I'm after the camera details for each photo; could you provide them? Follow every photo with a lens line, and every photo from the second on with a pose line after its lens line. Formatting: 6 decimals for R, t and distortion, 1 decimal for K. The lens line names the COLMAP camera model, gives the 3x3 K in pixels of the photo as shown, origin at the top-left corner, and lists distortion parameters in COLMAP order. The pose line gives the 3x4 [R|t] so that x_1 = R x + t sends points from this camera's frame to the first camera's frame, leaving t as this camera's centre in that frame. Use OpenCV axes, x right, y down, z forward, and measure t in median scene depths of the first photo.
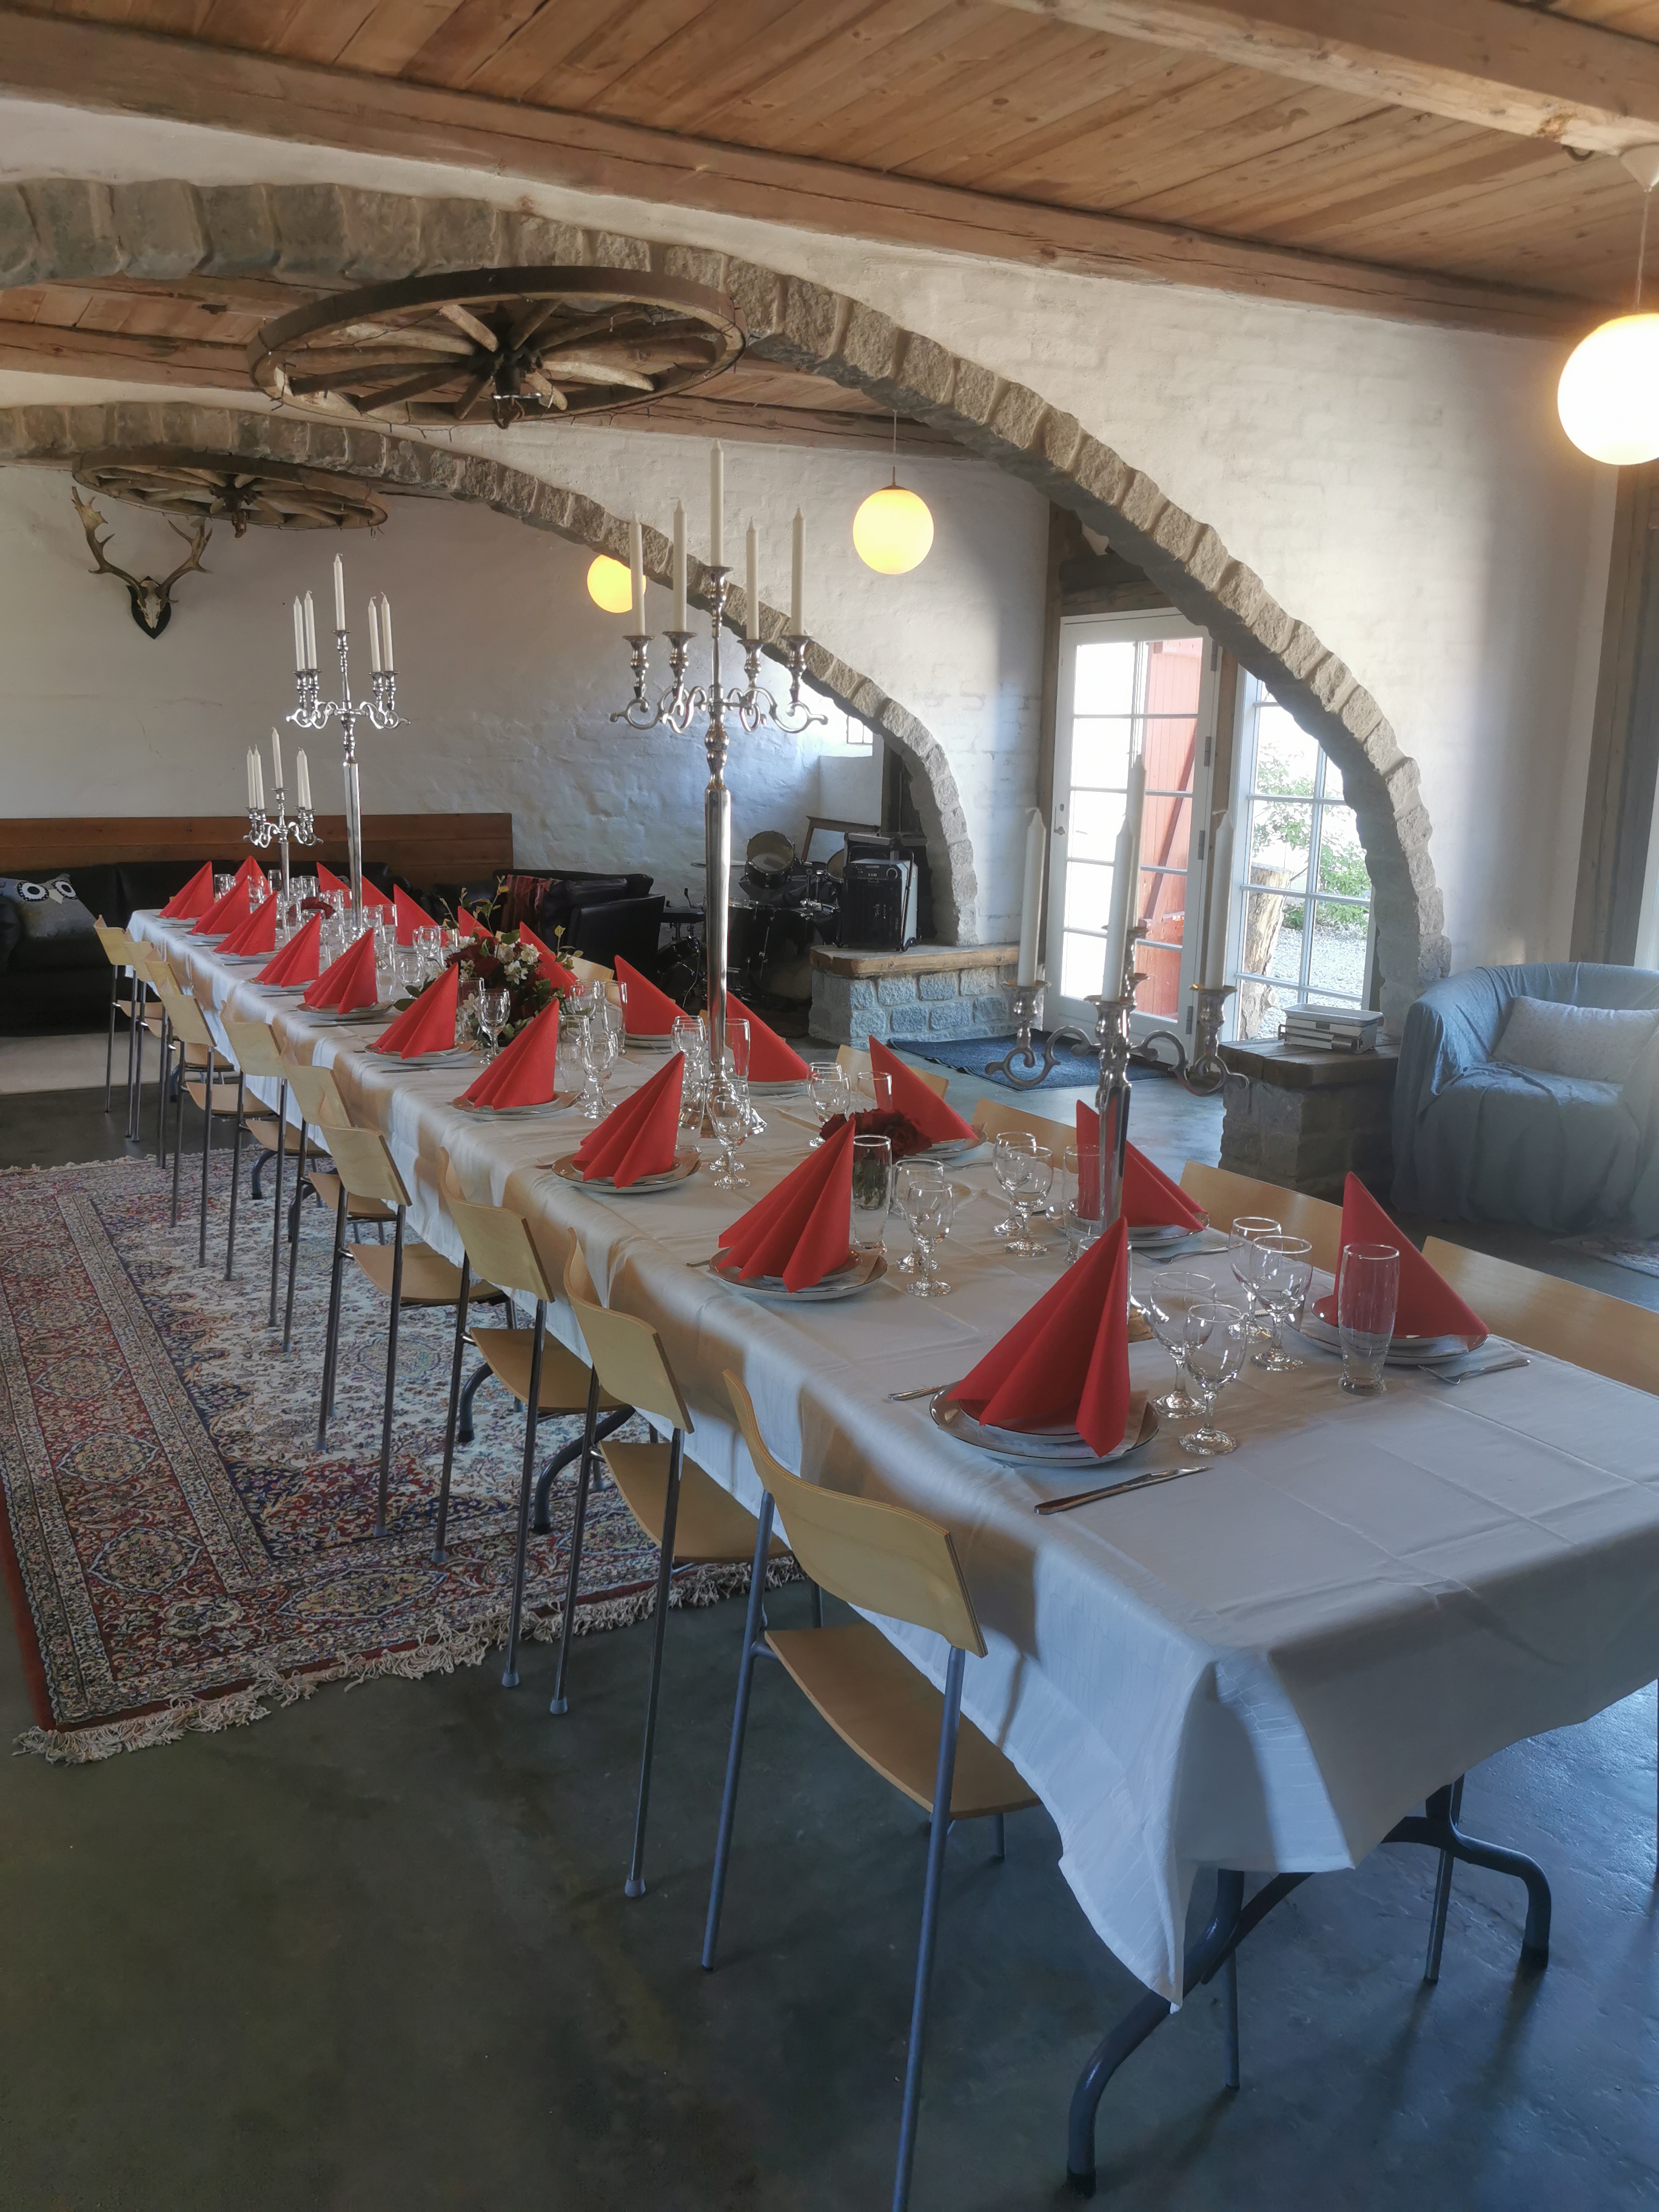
lens RADIAL K [[1732.0, 0, 829.1], [0, 1732.0, 1209.0], [0, 0, 1]] dist [-0.004807, 0.000591]
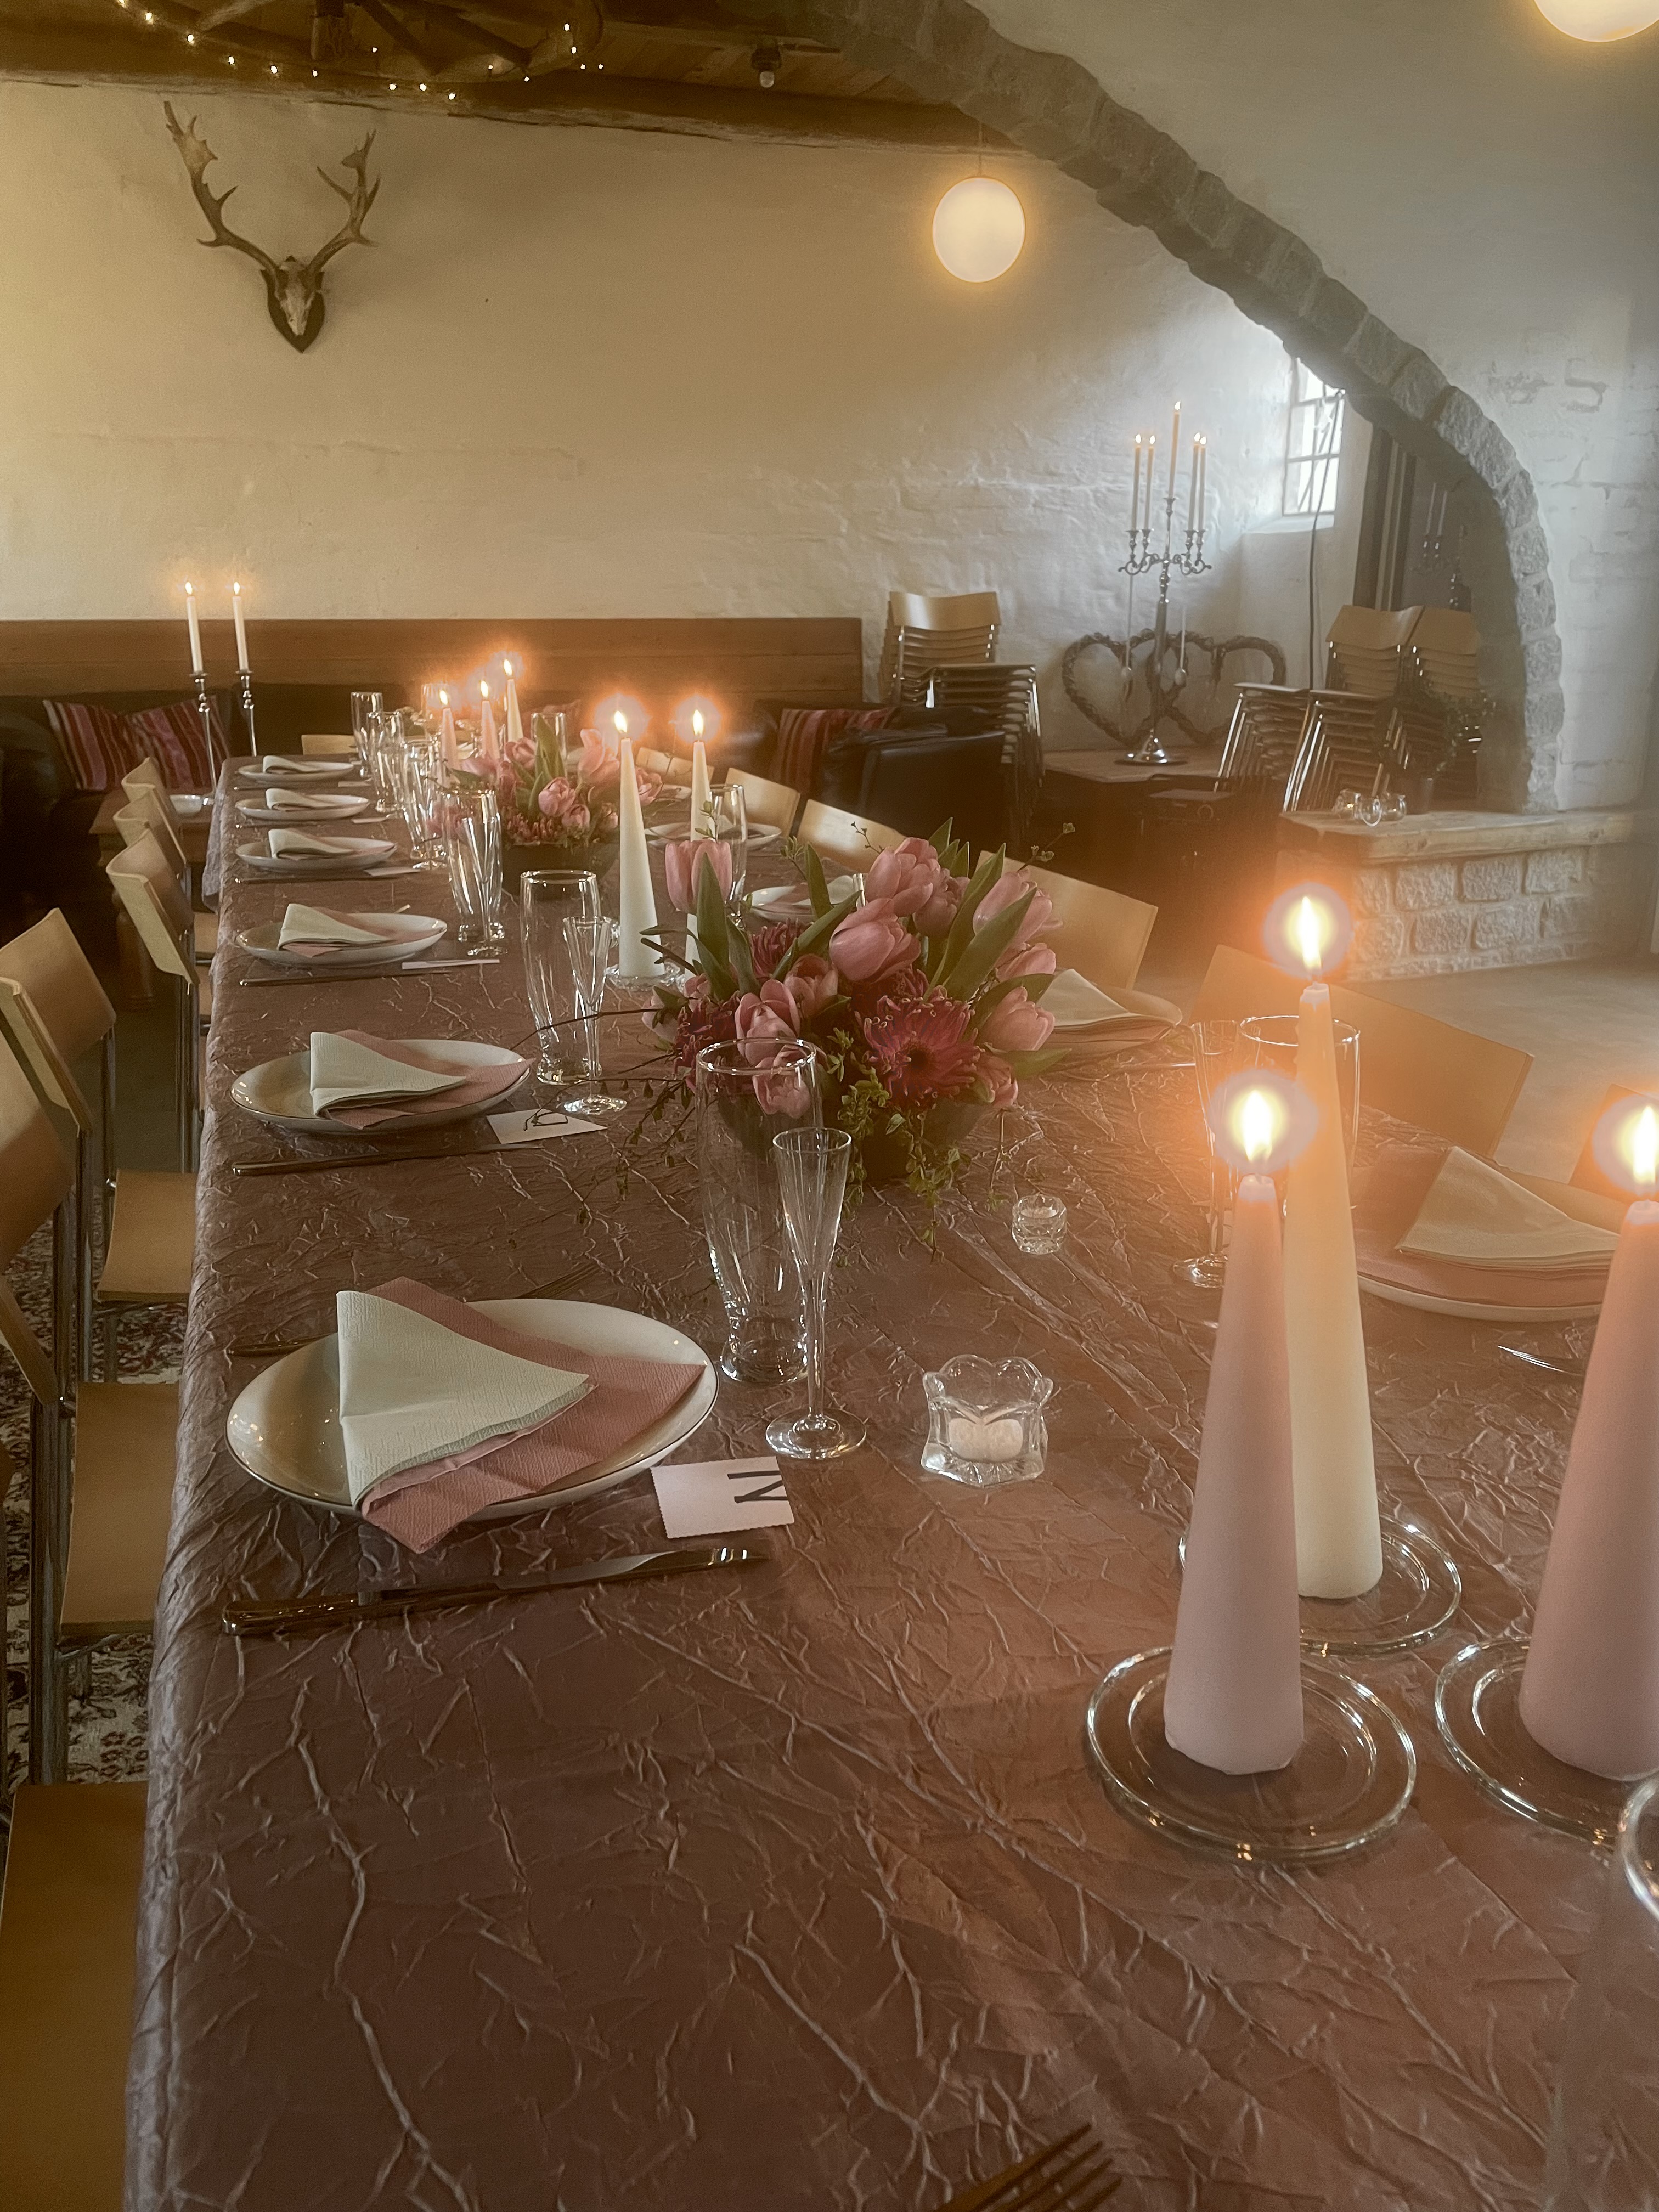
lens RADIAL K [[1666.6, 0, 829.5], [0, 1666.6, 1106.0], [0, 0, 1]] dist [0.083890, -0.134695]
pose [[0.987244, 0.034809, -0.155363, -0.113705], [-0.030978, 0.999155, 0.027008, -0.091795], [0.156172, -0.021851, 0.987488, 0.601856]]
